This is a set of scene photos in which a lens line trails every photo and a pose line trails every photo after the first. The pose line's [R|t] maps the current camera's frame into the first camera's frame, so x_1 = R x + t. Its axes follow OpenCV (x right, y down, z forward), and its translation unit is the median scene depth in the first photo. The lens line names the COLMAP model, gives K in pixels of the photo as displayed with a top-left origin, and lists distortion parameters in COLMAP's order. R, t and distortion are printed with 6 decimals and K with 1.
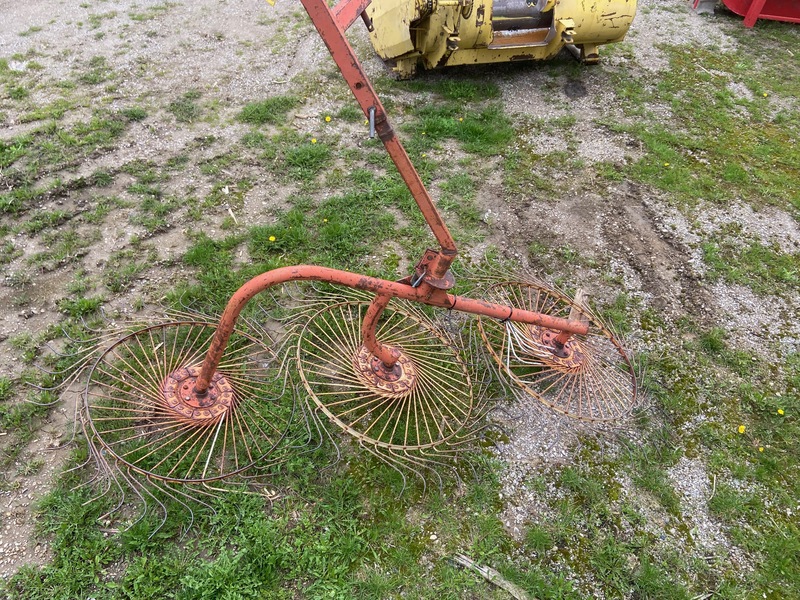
lens RADIAL K [[601.0, 0, 394.1], [0, 601.0, 295.3], [0, 0, 1]] dist [0.134052, -0.173598]
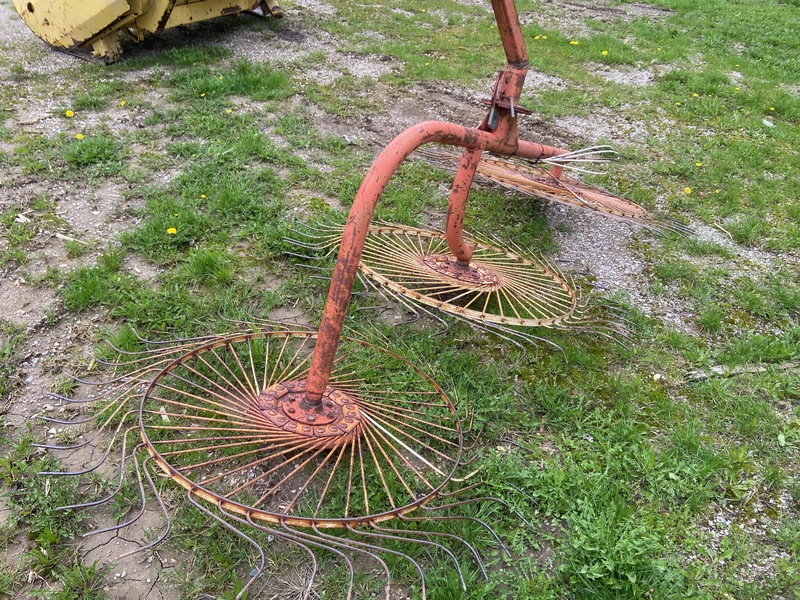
lens RADIAL K [[602.0, 0, 399.2], [0, 602.0, 292.3], [0, 0, 1]] dist [0.130390, -0.167184]
pose [[0.715003, -0.433255, 0.548691, -0.499784], [0.476386, 0.876349, 0.071197, 0.047447], [-0.511691, 0.210483, 0.832988, 0.360191]]
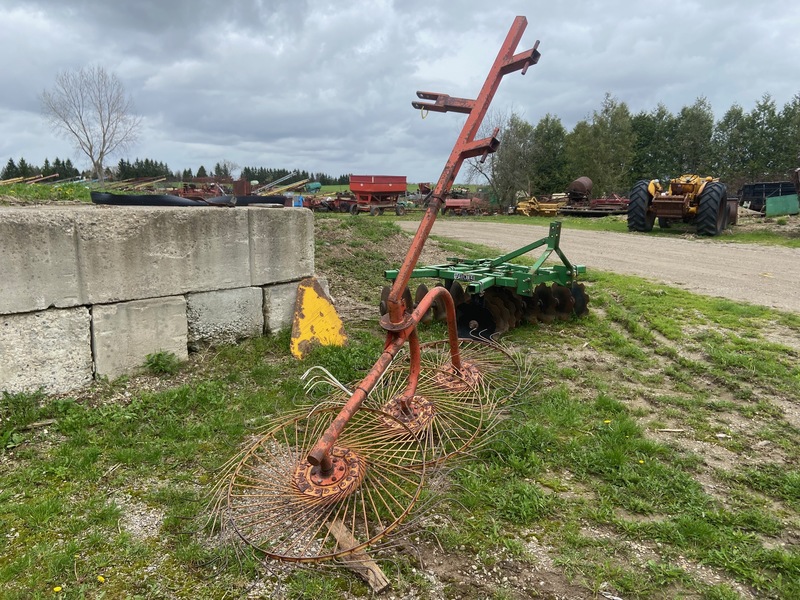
lens RADIAL K [[602.0, 0, 399.2], [0, 602.0, 292.3], [0, 0, 1]] dist [0.130390, -0.167184]
pose [[-0.593626, 0.073304, -0.801395, 0.909347], [-0.599075, 0.624668, 0.500898, -0.604554], [0.537324, 0.777442, -0.326905, 1.143126]]
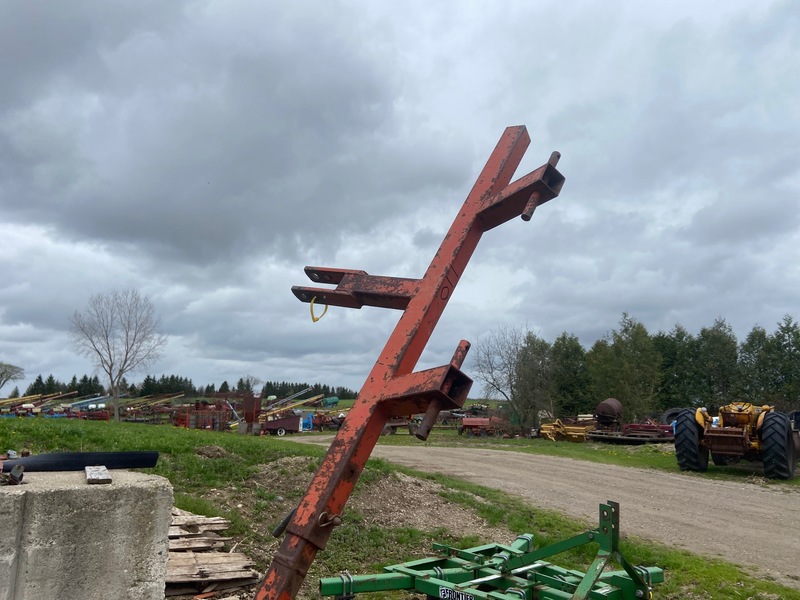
lens RADIAL K [[602.0, 0, 399.2], [0, 602.0, 292.3], [0, 0, 1]] dist [0.130390, -0.167184]
pose [[-0.619419, -0.206981, -0.757284, 0.260568], [-0.591050, 0.757832, 0.276317, -0.460527], [0.516702, 0.618748, -0.591751, 0.852328]]
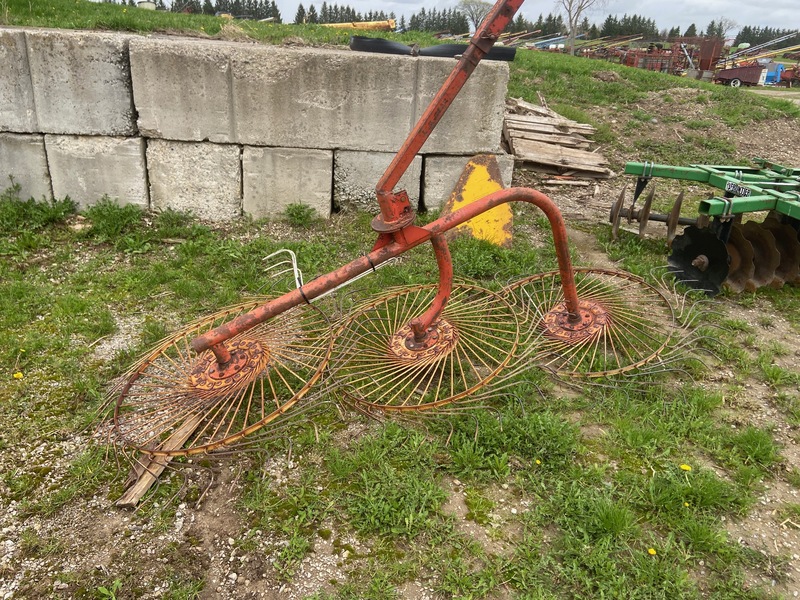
lens RADIAL K [[602.0, 0, 399.2], [0, 602.0, 292.3], [0, 0, 1]] dist [0.130390, -0.167184]
pose [[-0.971708, -0.019477, -0.235381, 0.229788], [-0.225502, 0.372842, 0.900076, -0.723125], [0.070228, 0.927691, -0.366686, 1.215013]]
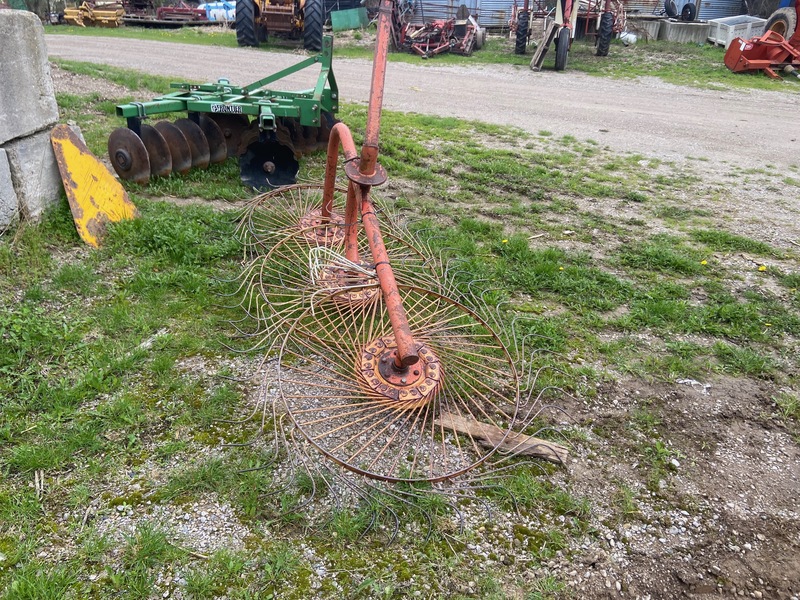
lens RADIAL K [[602.0, 0, 399.2], [0, 602.0, 292.3], [0, 0, 1]] dist [0.130390, -0.167184]
pose [[0.073862, 0.367578, -0.927055, 0.916342], [-0.731011, 0.652279, 0.200387, -0.127162], [0.678356, 0.662886, 0.316882, 0.701745]]
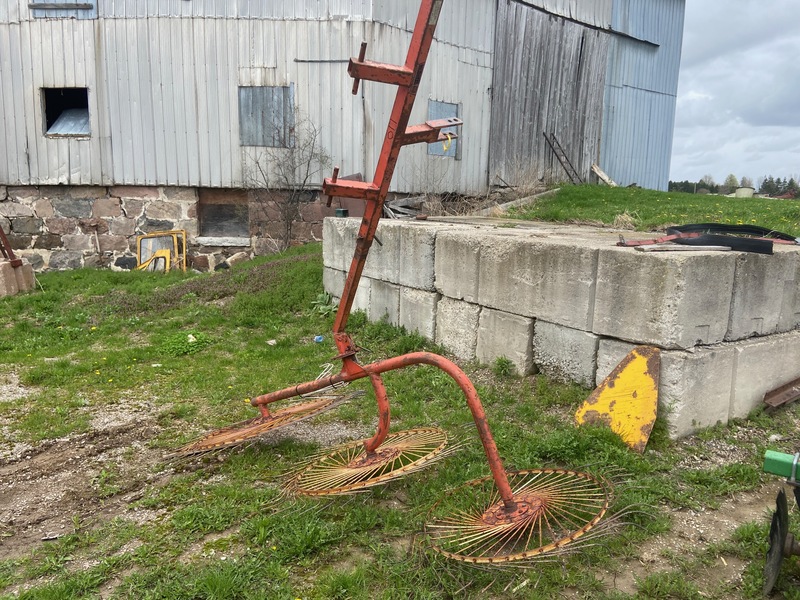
lens RADIAL K [[602.0, 0, 399.2], [0, 602.0, 292.3], [0, 0, 1]] dist [0.130390, -0.167184]
pose [[-0.683031, -0.188112, 0.705749, -0.795492], [0.483770, 0.607407, 0.630098, -0.772443], [-0.547206, 0.771797, -0.323875, 1.049195]]
